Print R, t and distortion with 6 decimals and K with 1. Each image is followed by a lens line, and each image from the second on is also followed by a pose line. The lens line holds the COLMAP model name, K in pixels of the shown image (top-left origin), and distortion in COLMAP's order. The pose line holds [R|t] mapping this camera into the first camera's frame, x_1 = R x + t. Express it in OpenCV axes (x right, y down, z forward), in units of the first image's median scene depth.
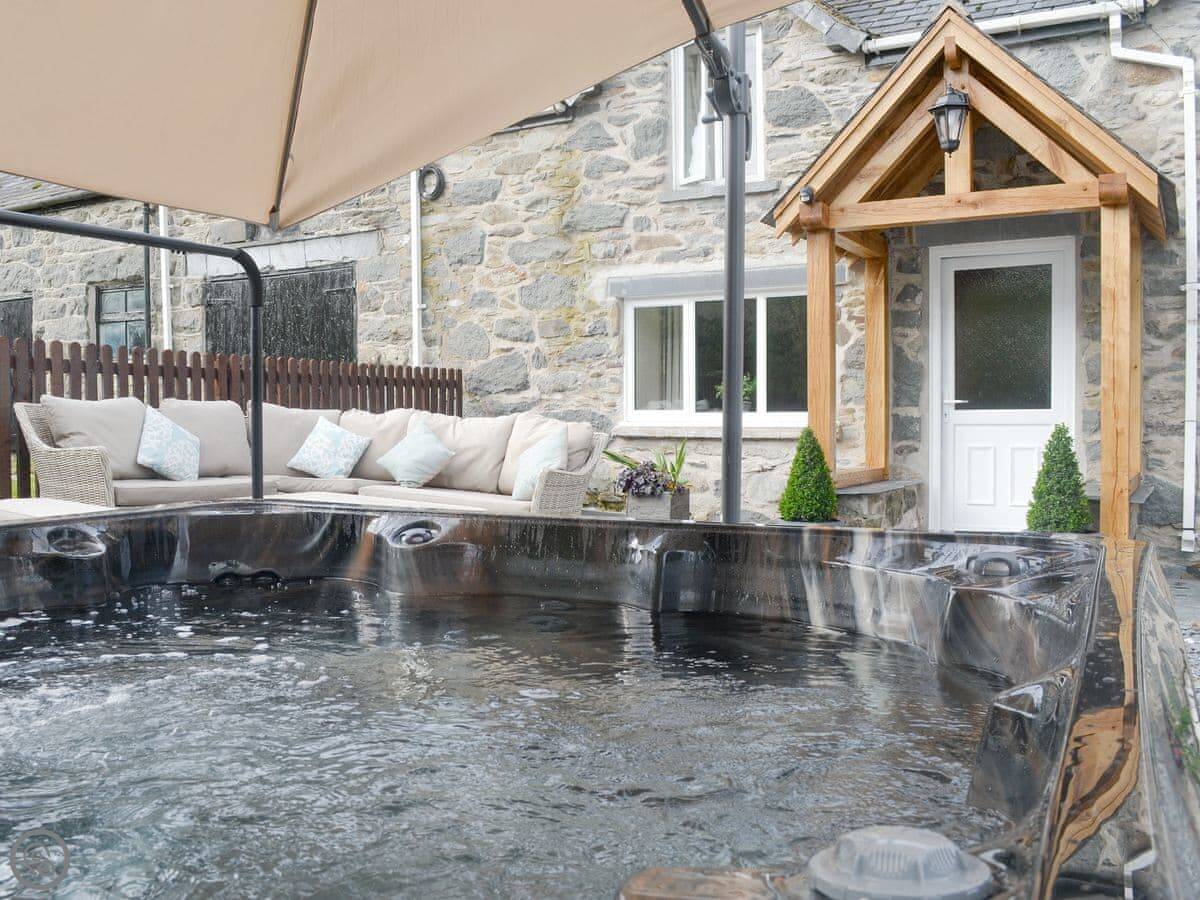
lens RADIAL K [[1103.1, 0, 599.0], [0, 1103.1, 421.2], [0, 0, 1]] dist [-0.096989, -0.001513]
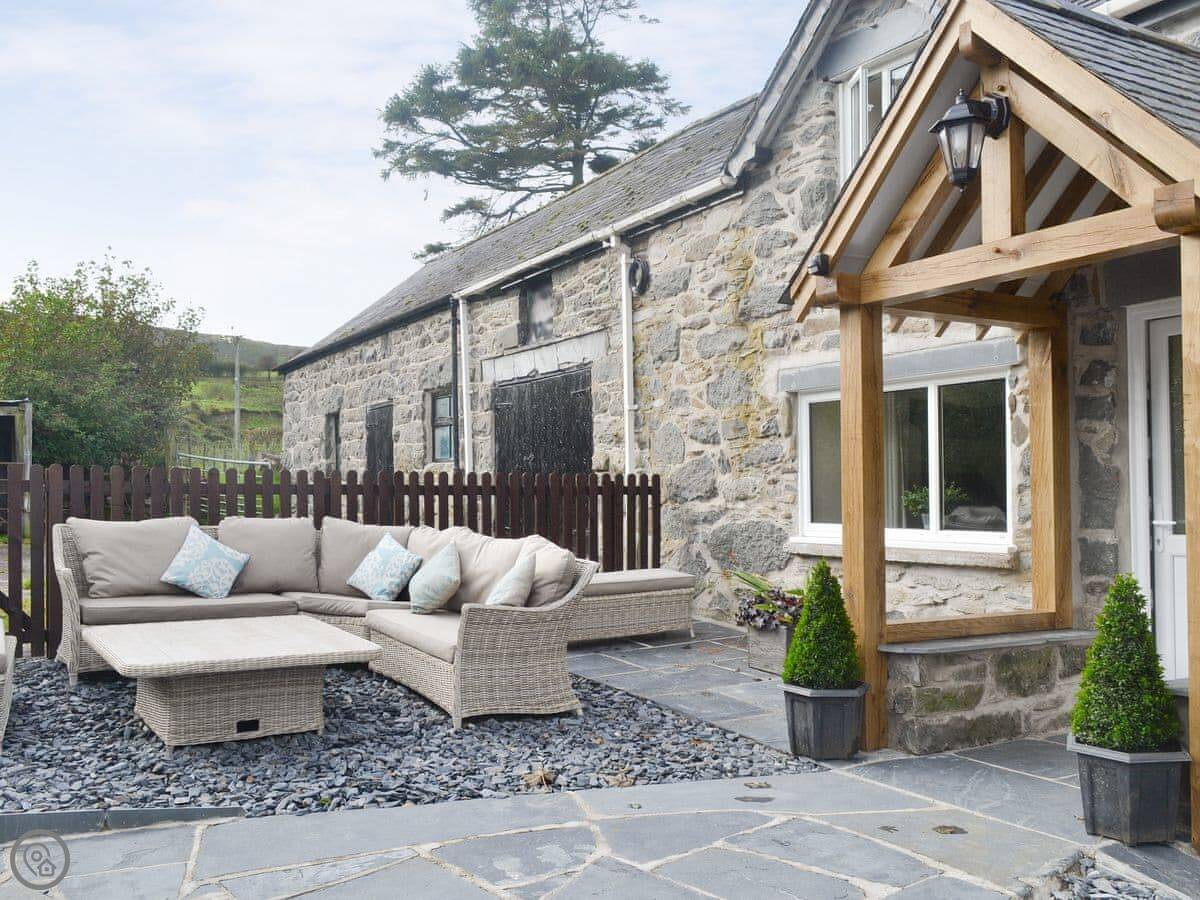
lens RADIAL K [[1116.7, 0, 600.0], [0, 1116.7, 450.0], [0, 0, 1]] dist [0.002300, 0.009365]
pose [[0.866133, -0.018818, -0.499459, 0.317969], [-0.003706, 0.999022, -0.044065, -0.027300], [0.499799, 0.040017, 0.865216, 0.167423]]
